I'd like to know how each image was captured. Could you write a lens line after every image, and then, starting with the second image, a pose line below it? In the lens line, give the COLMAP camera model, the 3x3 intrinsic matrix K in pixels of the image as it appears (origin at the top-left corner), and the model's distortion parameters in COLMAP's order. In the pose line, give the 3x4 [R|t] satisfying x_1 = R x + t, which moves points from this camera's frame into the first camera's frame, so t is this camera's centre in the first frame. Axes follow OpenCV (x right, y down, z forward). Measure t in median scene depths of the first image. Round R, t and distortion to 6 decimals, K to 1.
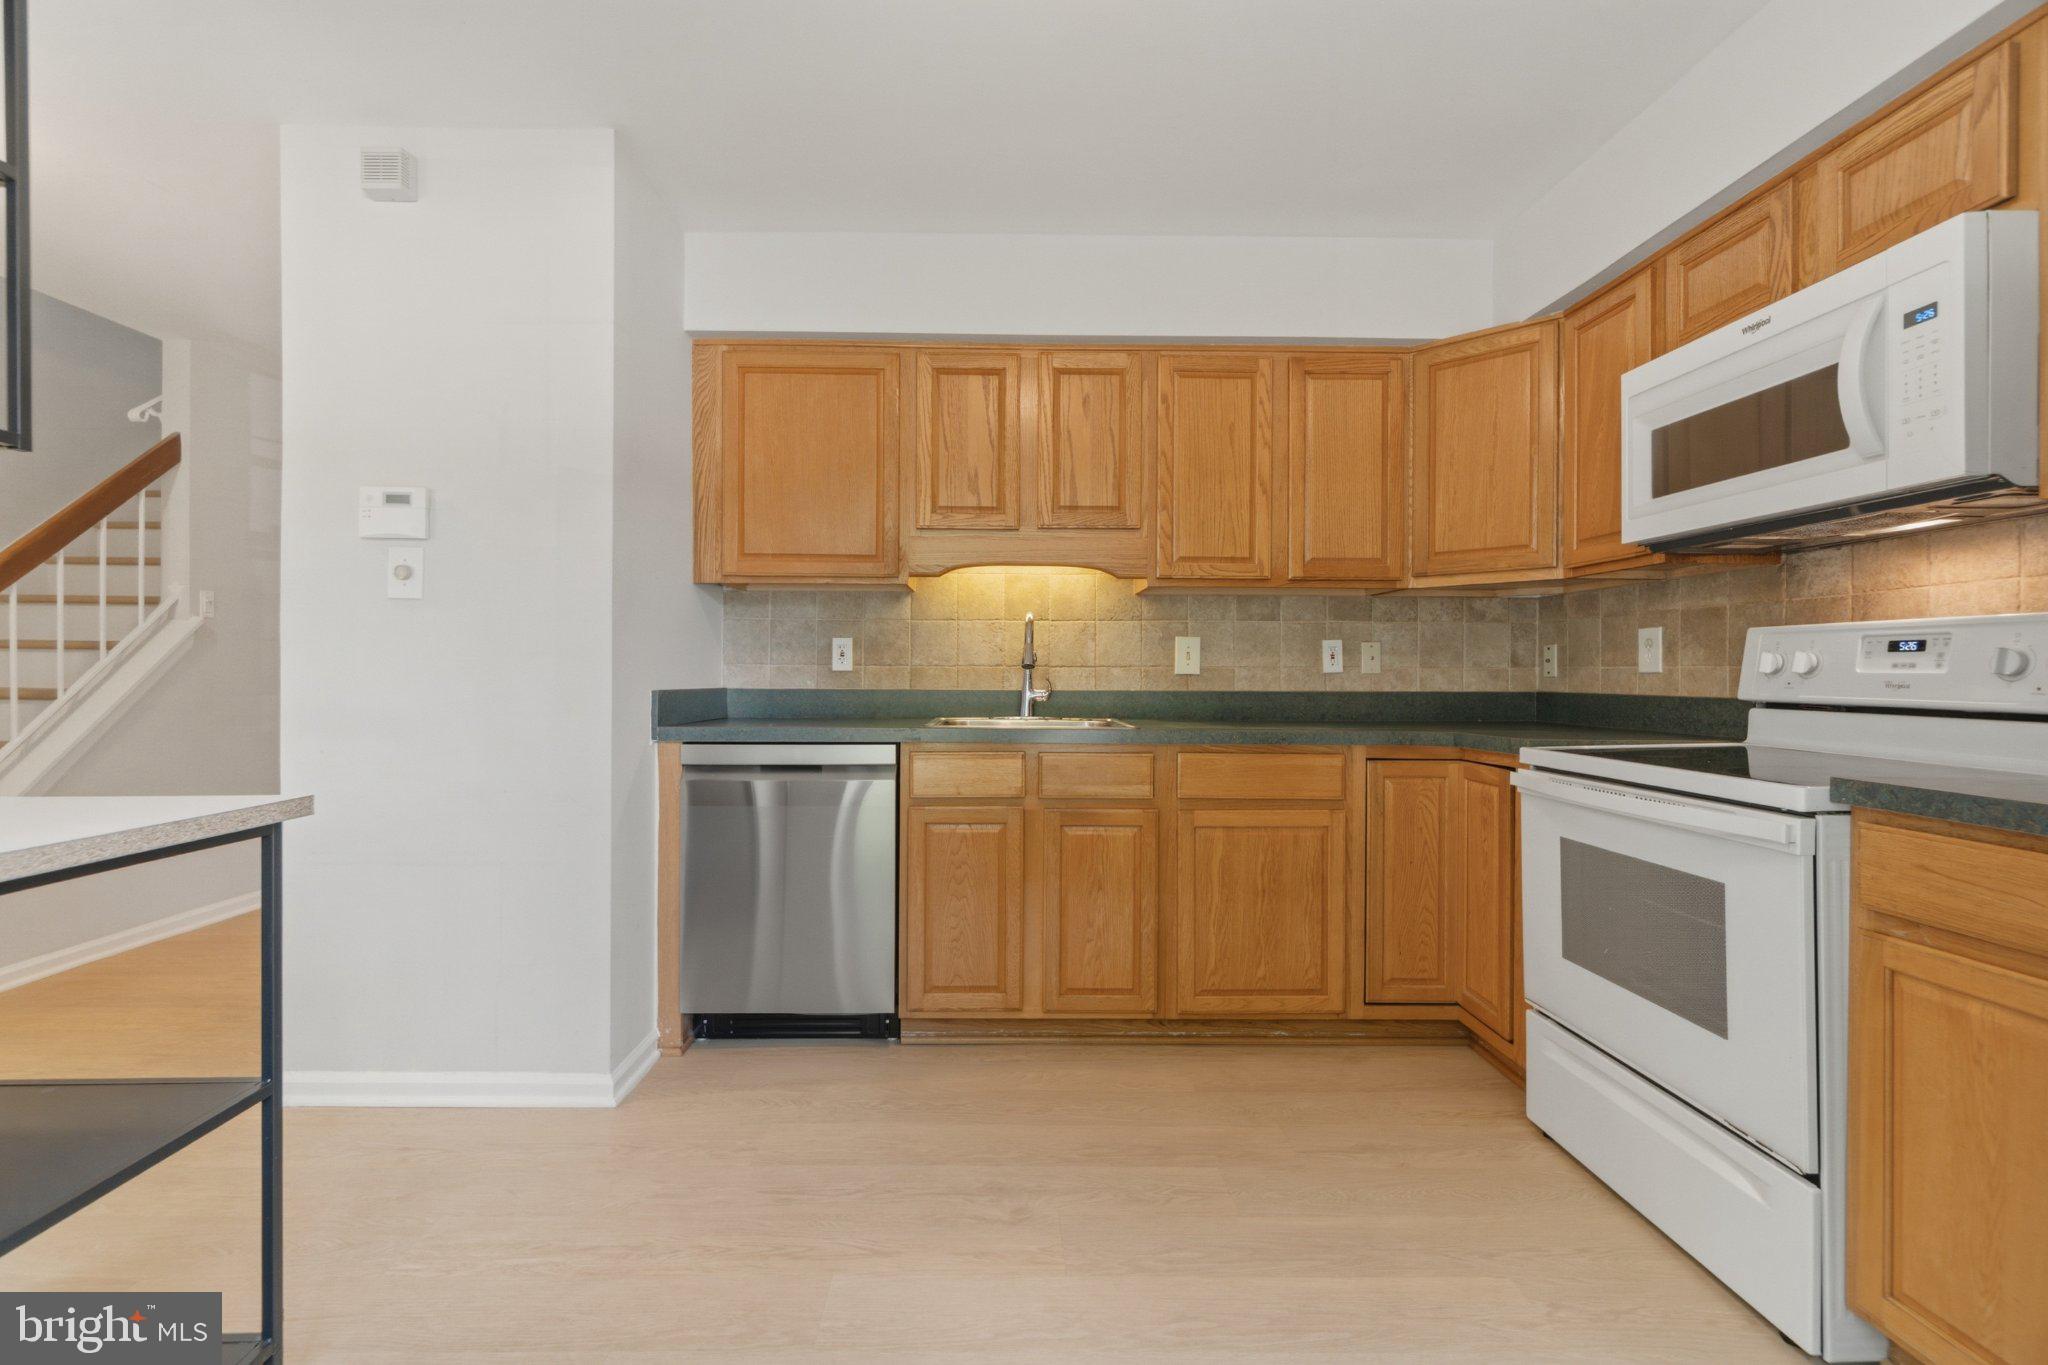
lens RADIAL K [[889.9, 0, 995.7], [0, 889.9, 676.3], [0, 0, 1]] dist [-0.010470, 0.000522]
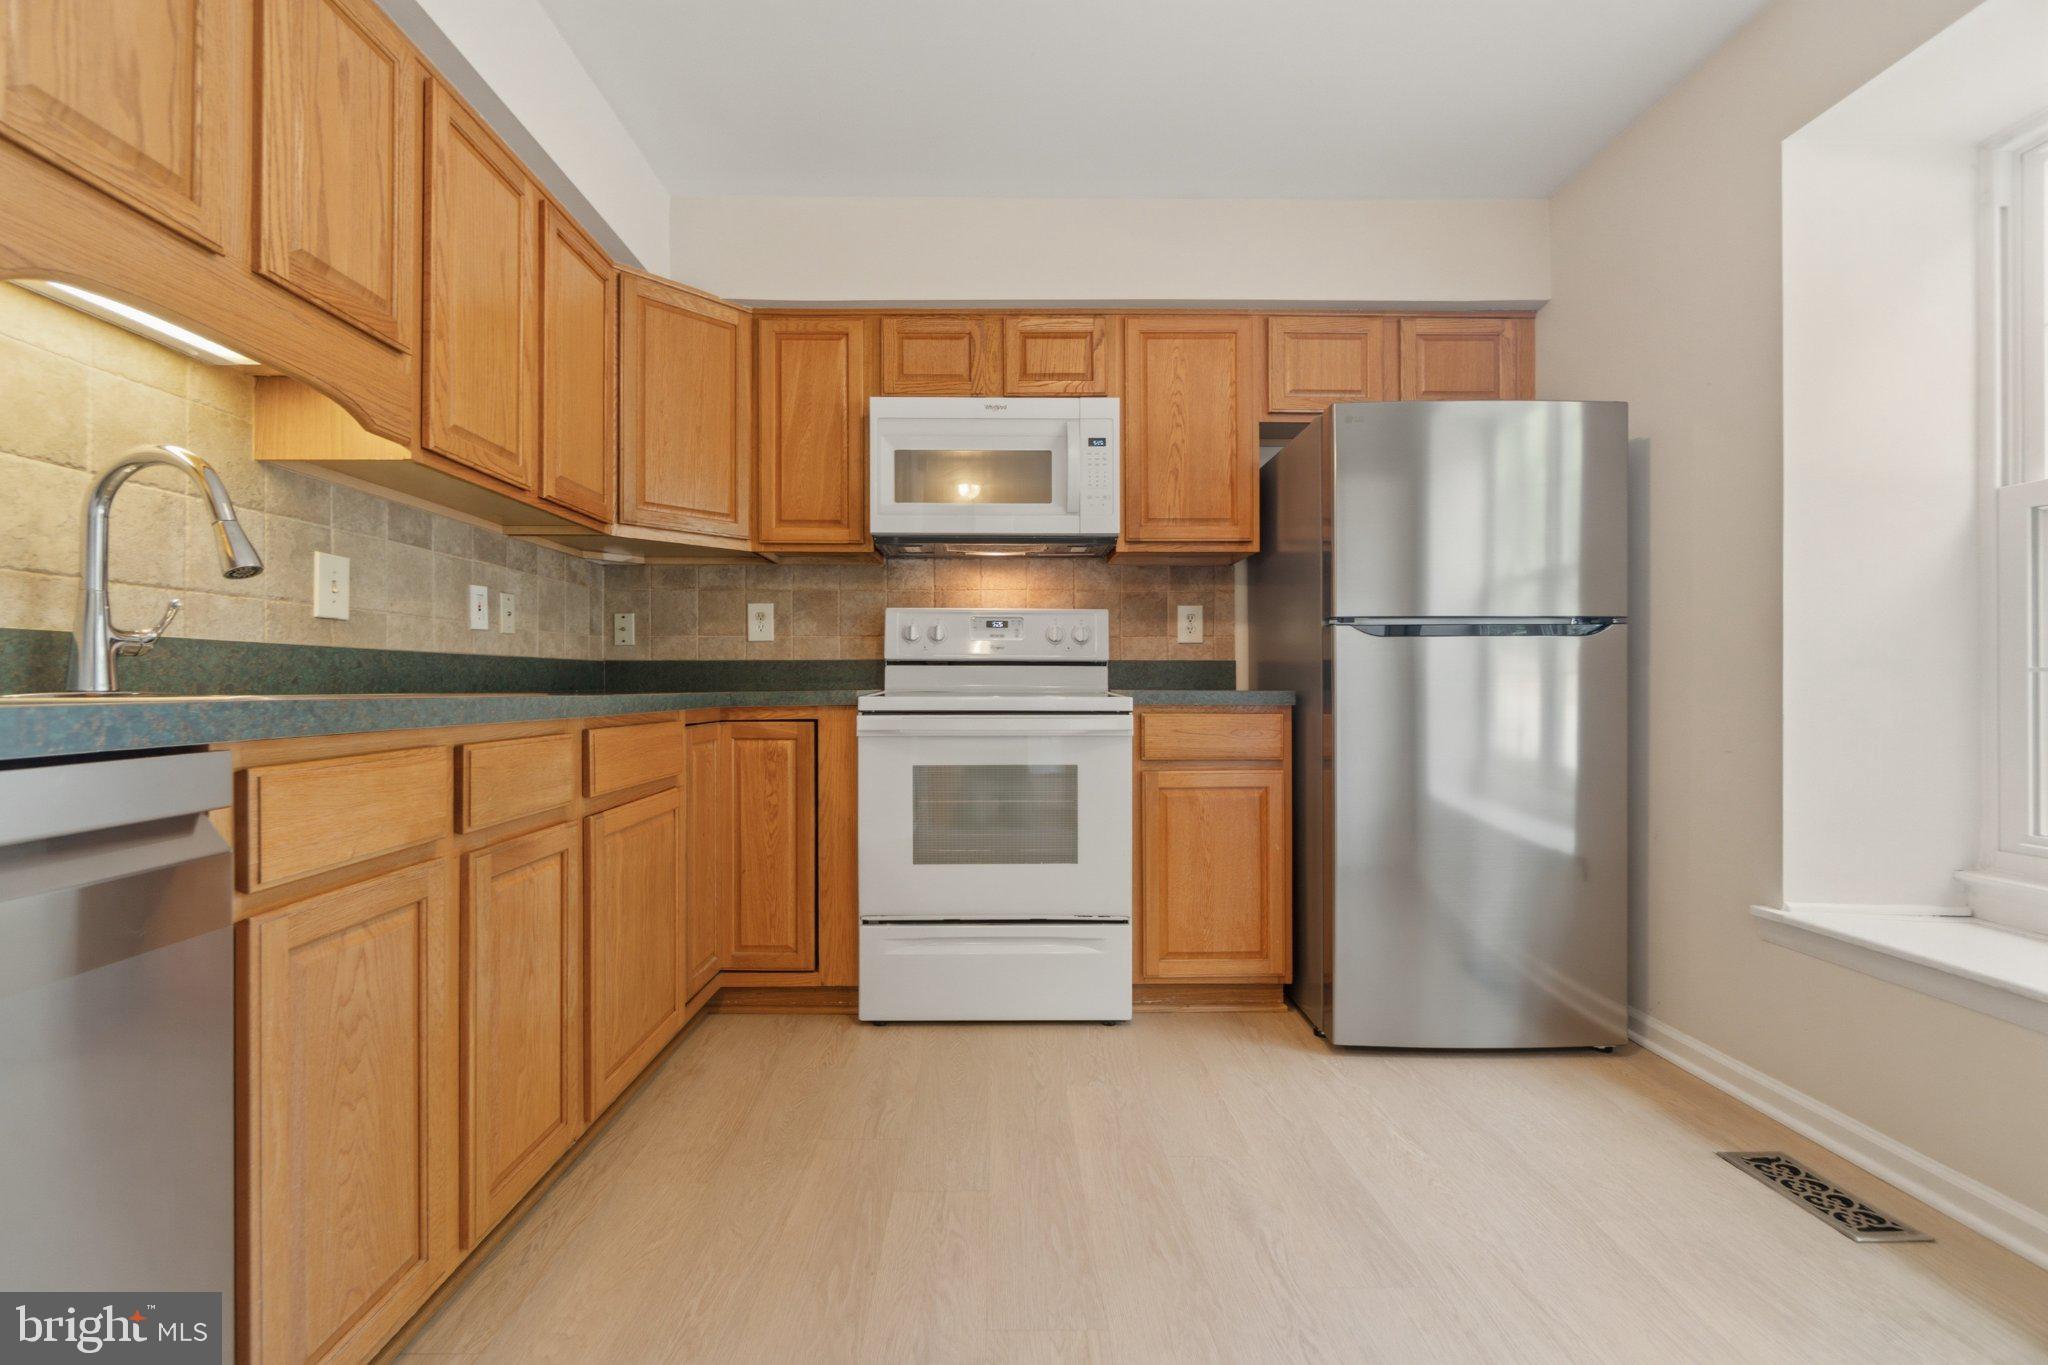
lens RADIAL K [[889.9, 0, 1003.5], [0, 889.9, 680.1], [0, 0, 1]] dist [-0.010470, 0.000522]
pose [[-0.011308, -0.000151, 0.999936, -0.521371], [0.003976, 0.999992, 0.000196, 0.056325], [-0.999928, 0.003978, -0.011307, 0.786338]]
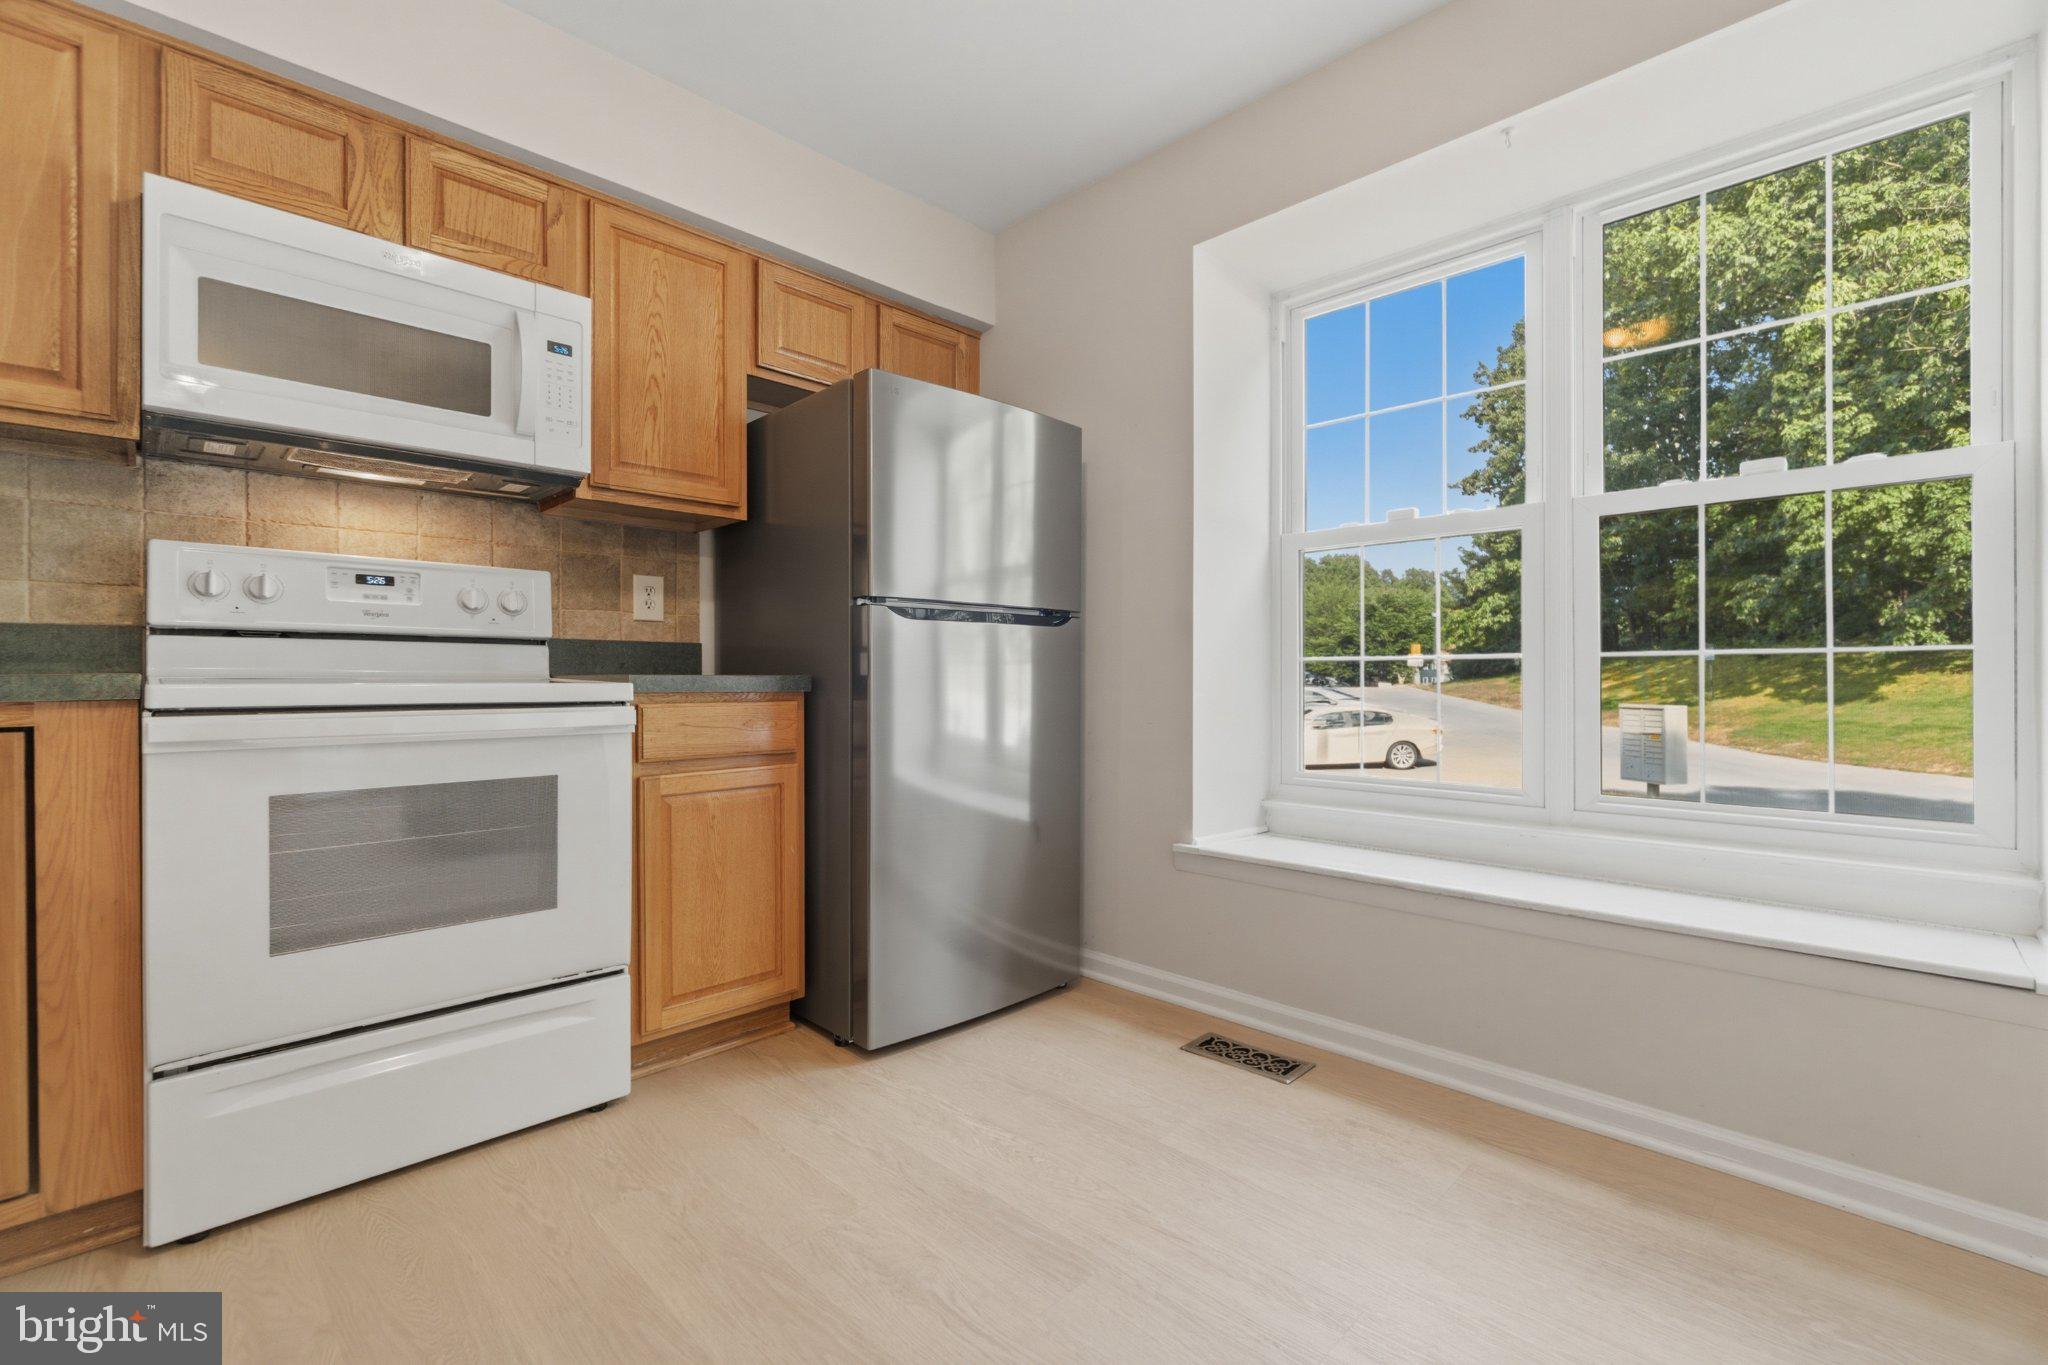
lens RADIAL K [[889.9, 0, 1028.8], [0, 889.9, 677.8], [0, 0, 1]] dist [-0.010470, 0.000522]
pose [[-0.713314, -0.002551, 0.700840, -0.303212], [0.001128, 0.999988, 0.004787, 0.069406], [-0.700844, 0.004205, -0.713302, 0.957401]]
